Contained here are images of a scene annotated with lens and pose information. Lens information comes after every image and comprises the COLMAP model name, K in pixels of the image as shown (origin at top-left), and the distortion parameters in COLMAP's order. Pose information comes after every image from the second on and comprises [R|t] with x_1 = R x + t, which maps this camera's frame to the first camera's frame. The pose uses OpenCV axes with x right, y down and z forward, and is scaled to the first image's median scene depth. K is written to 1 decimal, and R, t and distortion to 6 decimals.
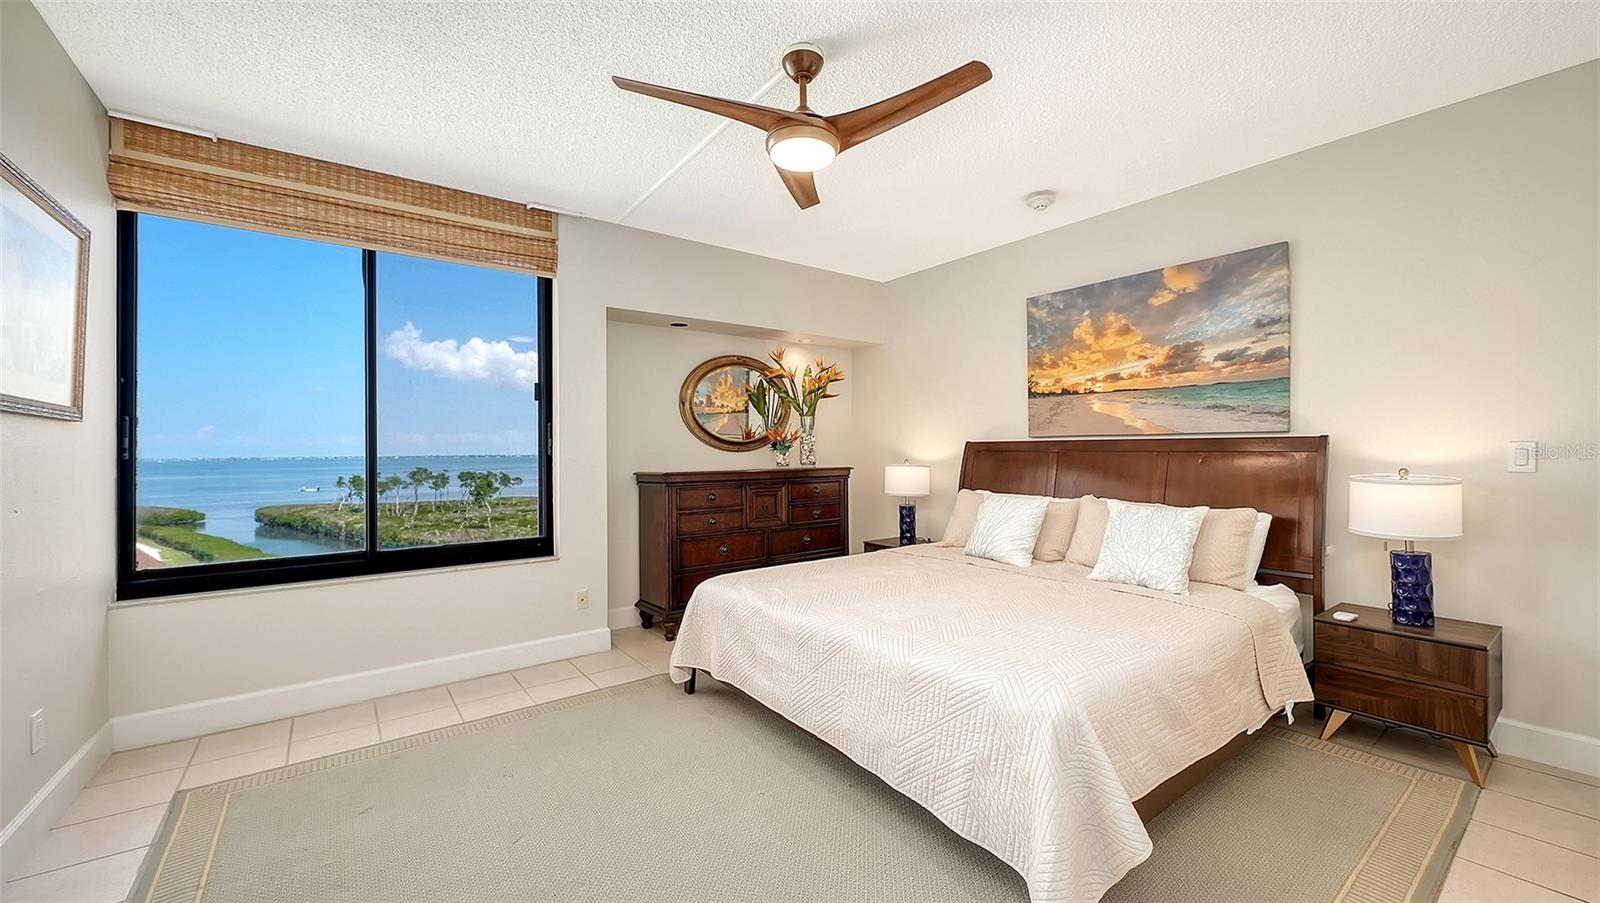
lens RADIAL K [[597.4, 0, 809.5], [0, 597.4, 451.4], [0, 0, 1]] dist [-0.010207, -0.000951]
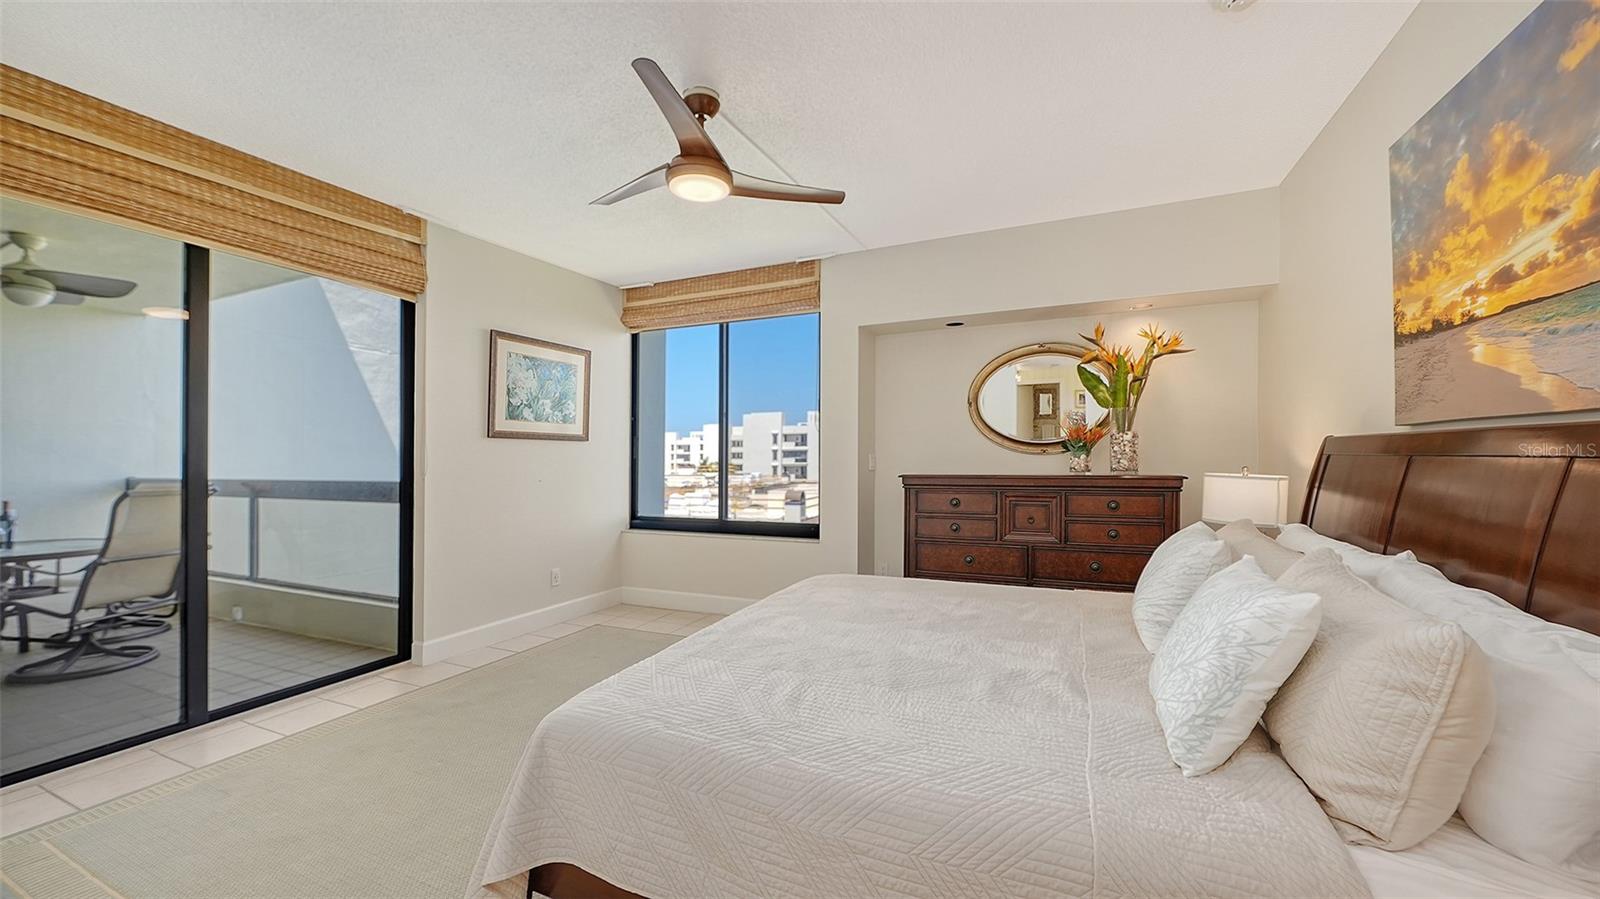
lens RADIAL K [[598.9, 0, 799.2], [0, 598.9, 453.4], [0, 0, 1]] dist [-0.010129, -0.000047]
pose [[0.484729, -0.000128, -0.874664, 0.623071], [0.003835, 0.999991, 0.001979, -0.004124], [0.874656, -0.004314, 0.484725, 0.364209]]
